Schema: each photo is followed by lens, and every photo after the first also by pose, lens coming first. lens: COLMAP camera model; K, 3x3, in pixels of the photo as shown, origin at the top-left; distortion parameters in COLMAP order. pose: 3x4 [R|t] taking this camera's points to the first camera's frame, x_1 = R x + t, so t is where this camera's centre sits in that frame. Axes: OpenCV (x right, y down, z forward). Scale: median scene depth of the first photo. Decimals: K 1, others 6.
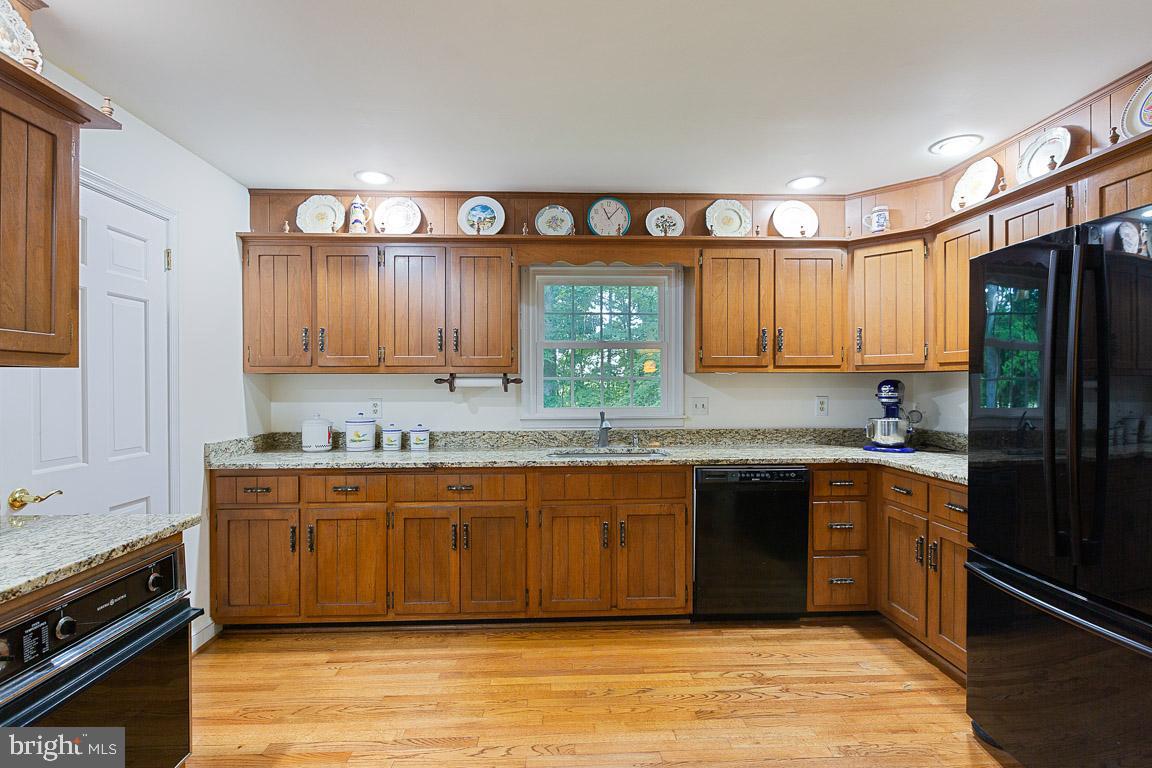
lens RADIAL K [[555.5, 0, 573.7], [0, 555.5, 384.9], [0, 0, 1]] dist [-0.003077, -0.000058]
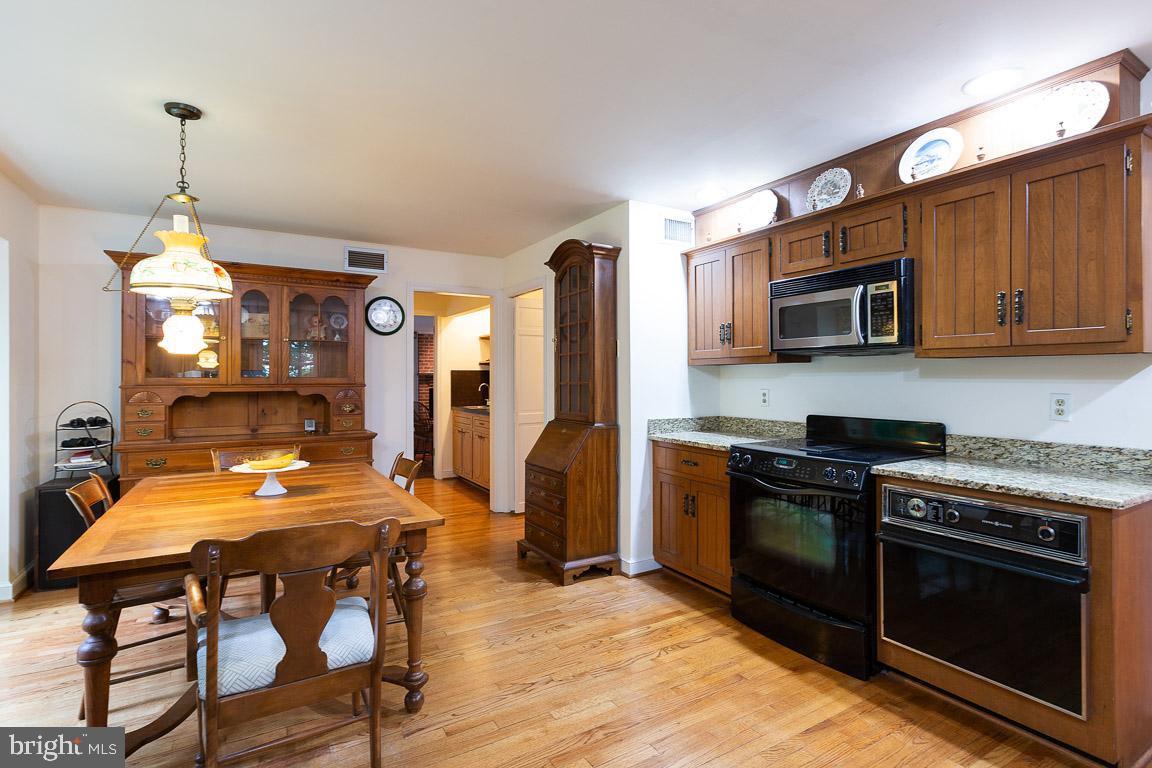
lens RADIAL K [[555.5, 0, 576.0], [0, 555.5, 379.5], [0, 0, 1]] dist [-0.003077, -0.000058]
pose [[-0.884690, 0.003809, -0.466164, 0.271202], [0.002648, 0.999992, 0.003147, 0.007316], [0.466172, 0.001550, -0.884693, 0.622319]]
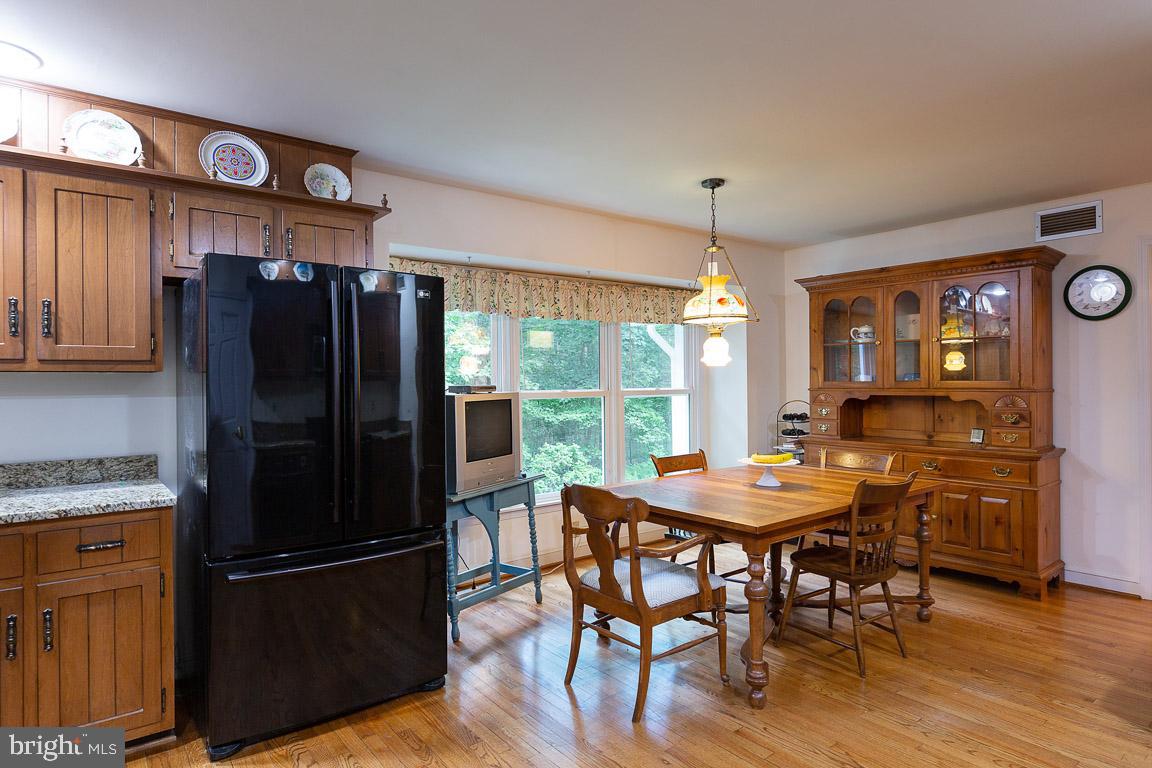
lens RADIAL K [[649.9, 0, 579.3], [0, 649.9, 382.1], [0, 0, 1]] dist [0.001241, -0.004649]
pose [[-0.577817, 0.005721, 0.816146, -0.324979], [0.010554, 0.999944, 0.000462, 0.000087], [-0.816098, 0.008880, -0.577845, 0.589945]]
